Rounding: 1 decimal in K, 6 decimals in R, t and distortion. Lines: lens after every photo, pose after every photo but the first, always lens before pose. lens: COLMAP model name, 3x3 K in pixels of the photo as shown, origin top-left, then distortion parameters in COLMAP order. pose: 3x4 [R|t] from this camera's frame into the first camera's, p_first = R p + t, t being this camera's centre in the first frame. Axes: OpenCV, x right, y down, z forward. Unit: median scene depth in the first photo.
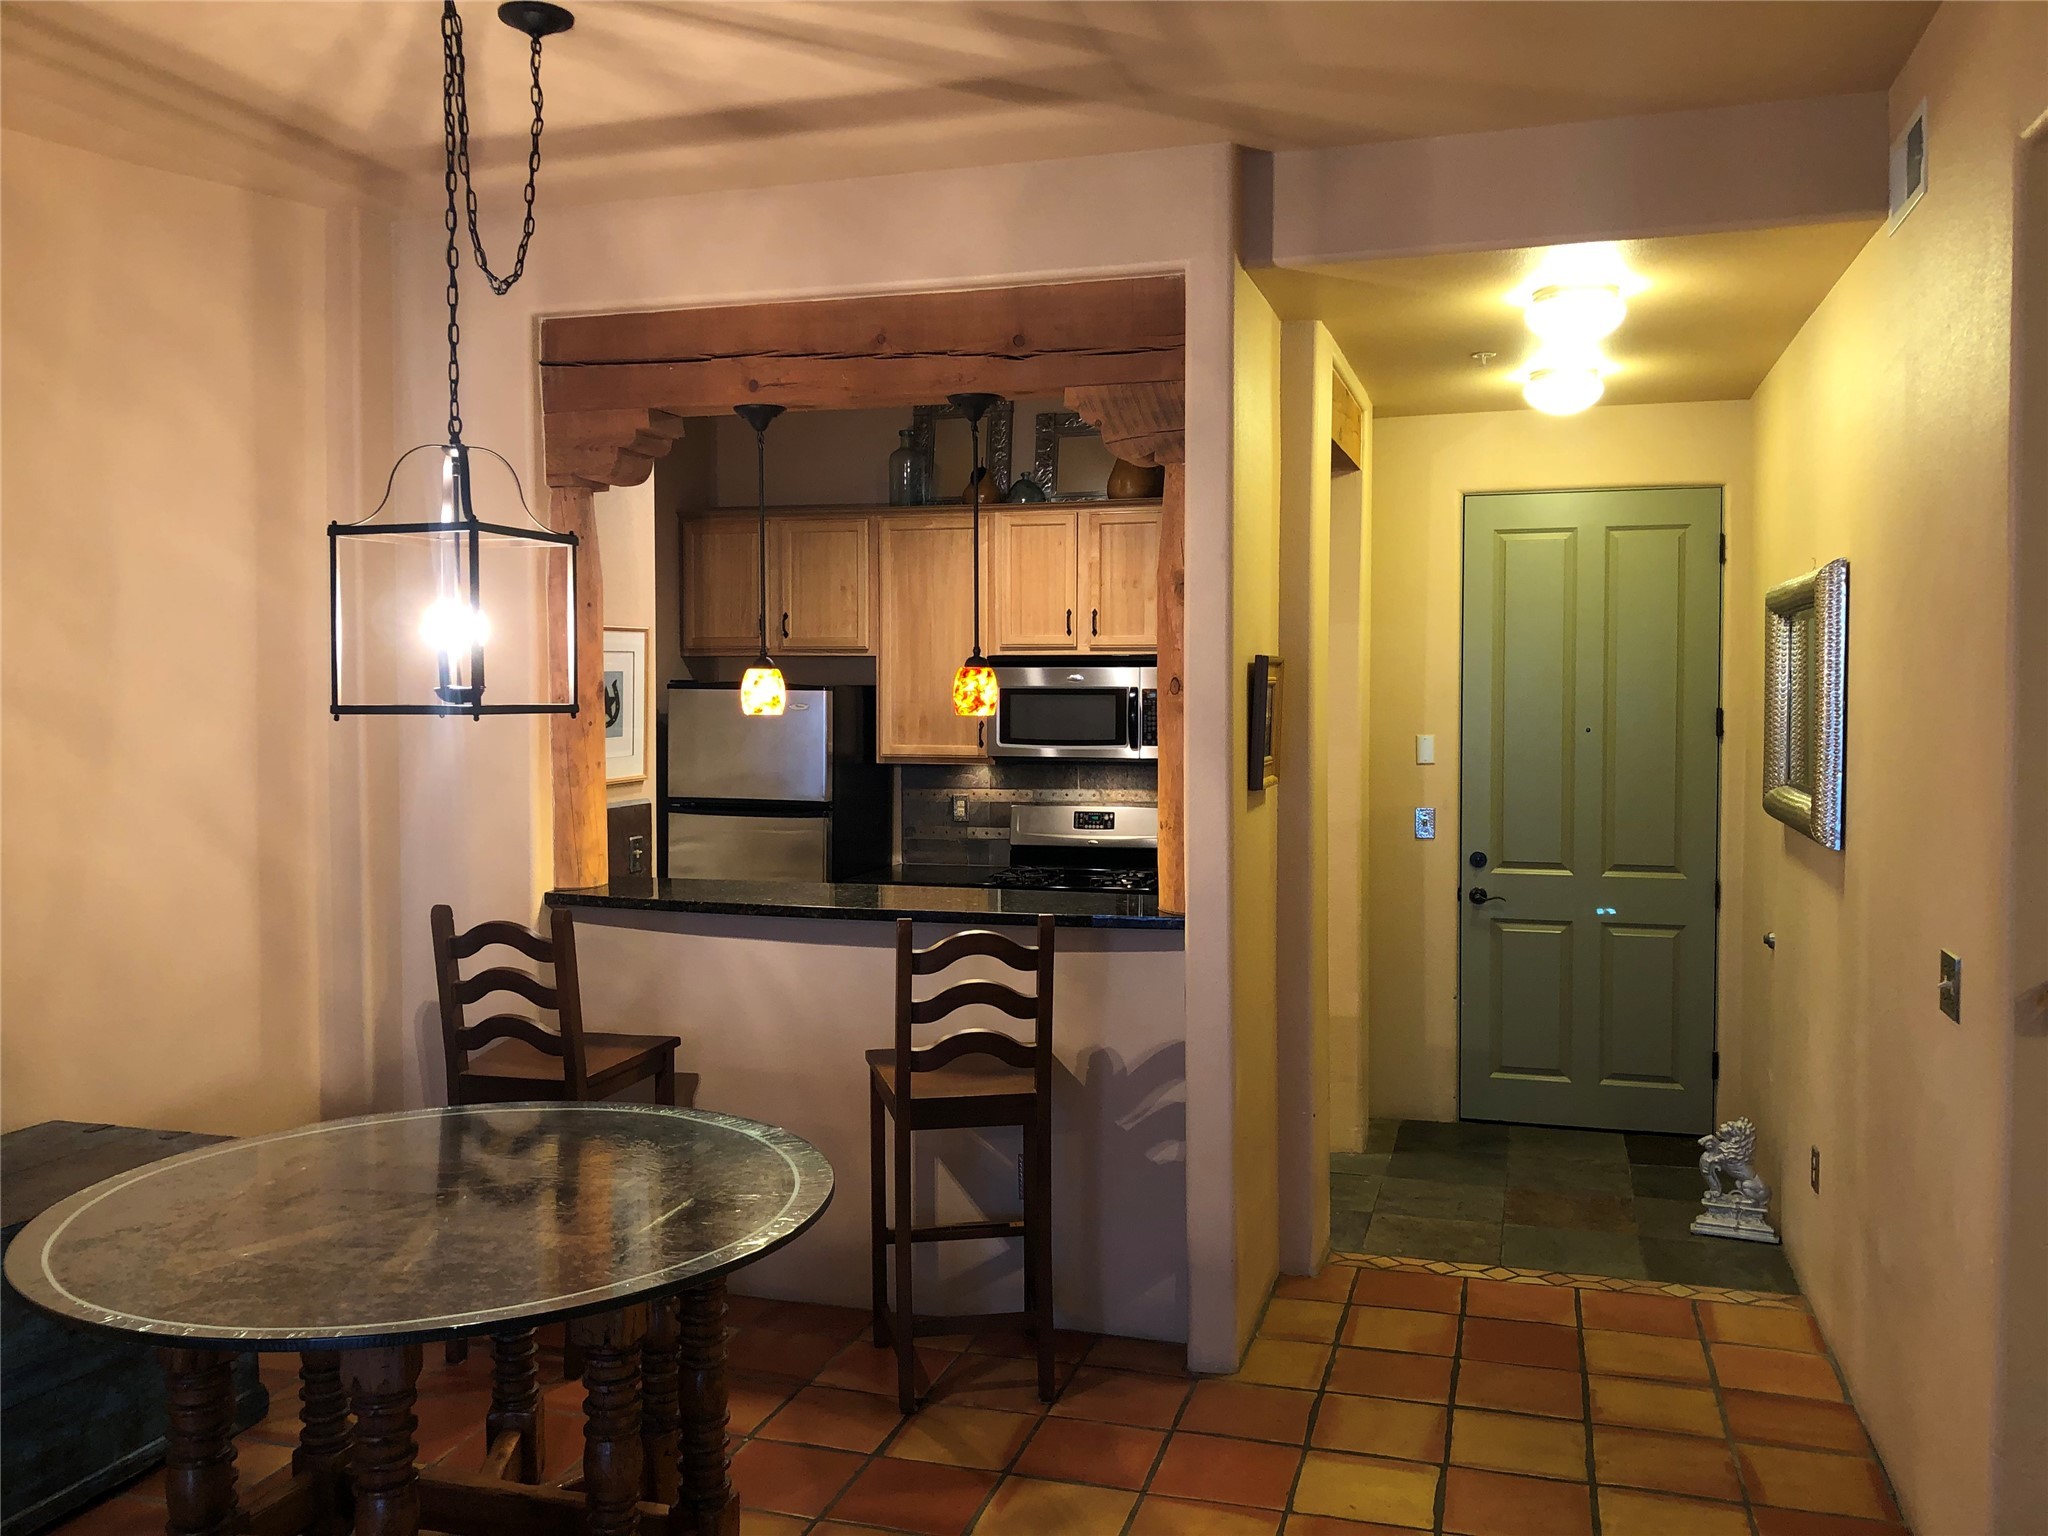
lens RADIAL K [[1686.8, 0, 1054.0], [0, 1686.8, 762.5], [0, 0, 1]] dist [0.026778, -0.034275]
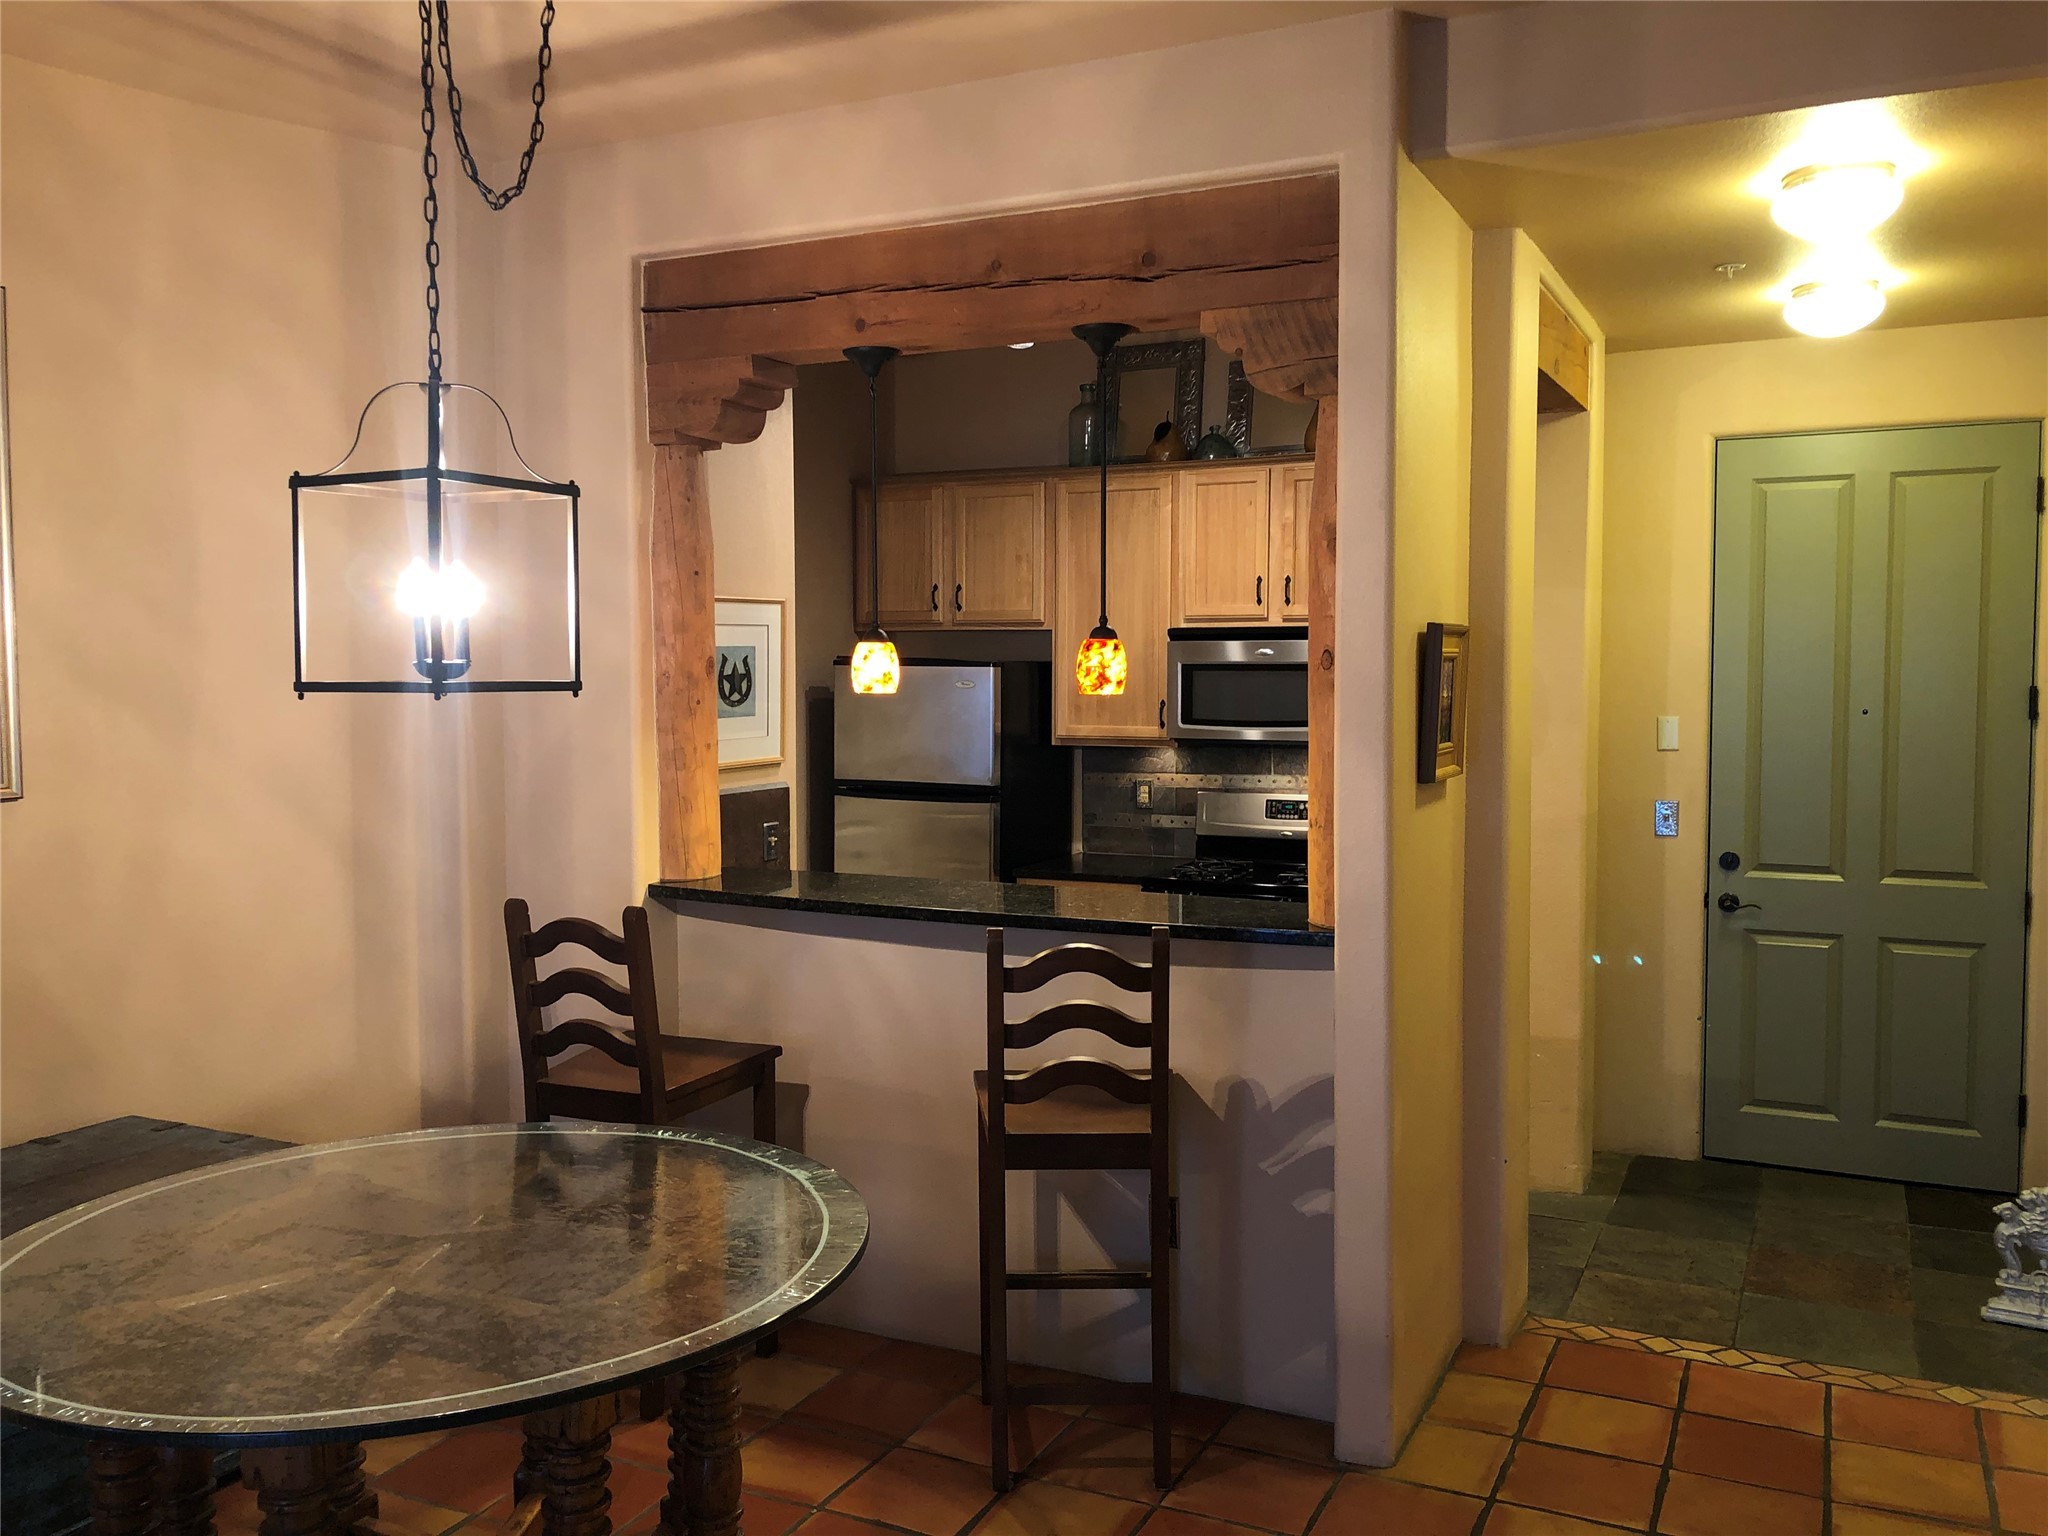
lens RADIAL K [[1686.8, 0, 1043.0], [0, 1686.8, 770.9], [0, 0, 1]] dist [0.026778, -0.034275]
pose [[0.986504, 0.008910, -0.163492, 0.064364], [-0.005918, 0.999806, 0.018779, -0.004058], [0.163628, -0.017558, 0.986366, 0.124554]]
